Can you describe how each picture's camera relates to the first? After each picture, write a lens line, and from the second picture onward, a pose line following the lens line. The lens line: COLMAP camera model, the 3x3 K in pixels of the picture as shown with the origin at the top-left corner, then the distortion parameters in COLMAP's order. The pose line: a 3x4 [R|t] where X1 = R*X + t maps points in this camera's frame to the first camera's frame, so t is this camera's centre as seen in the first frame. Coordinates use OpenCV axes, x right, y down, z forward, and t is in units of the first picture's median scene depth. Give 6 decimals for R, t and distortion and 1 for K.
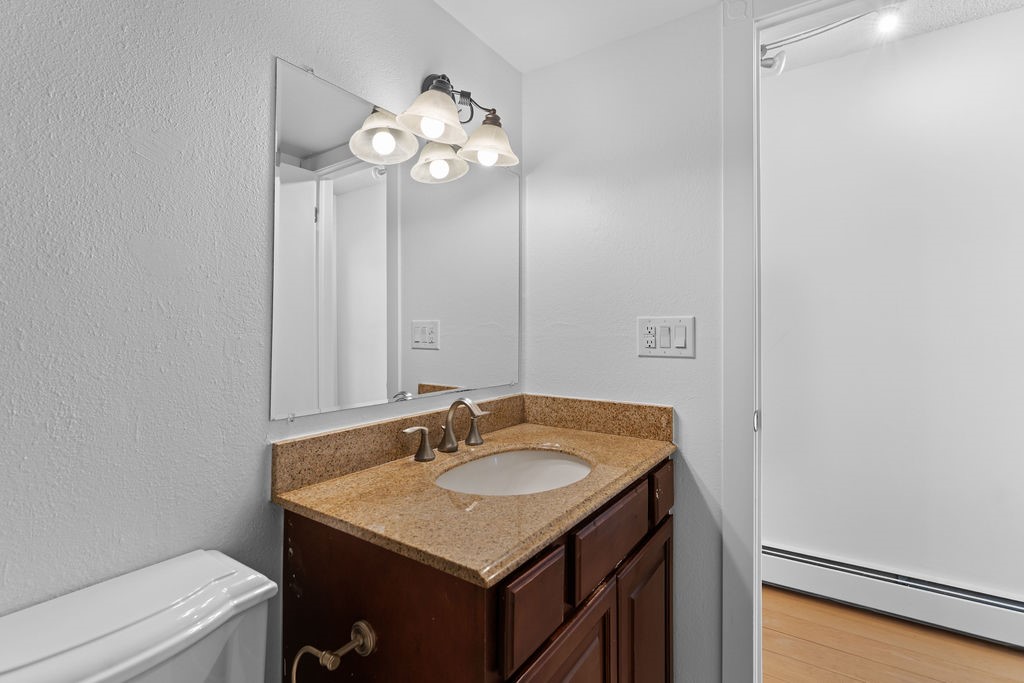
lens RADIAL K [[462.0, 0, 516.6], [0, 462.0, 335.7], [0, 0, 1]] dist [-0.004428, -0.001289]
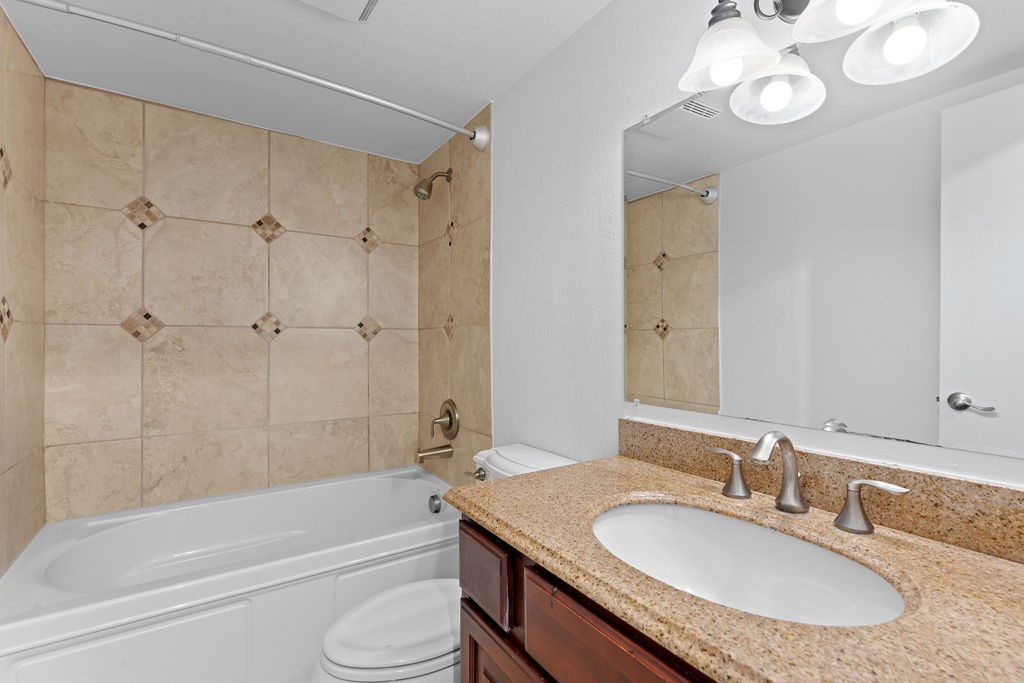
lens RADIAL K [[462.0, 0, 515.1], [0, 462.0, 340.4], [0, 0, 1]] dist [-0.004428, -0.001289]
pose [[-0.360858, -0.001833, -0.932619, 0.795556], [-0.007987, 0.999967, 0.001125, 0.004552], [0.932586, 0.007855, -0.360861, 1.090238]]
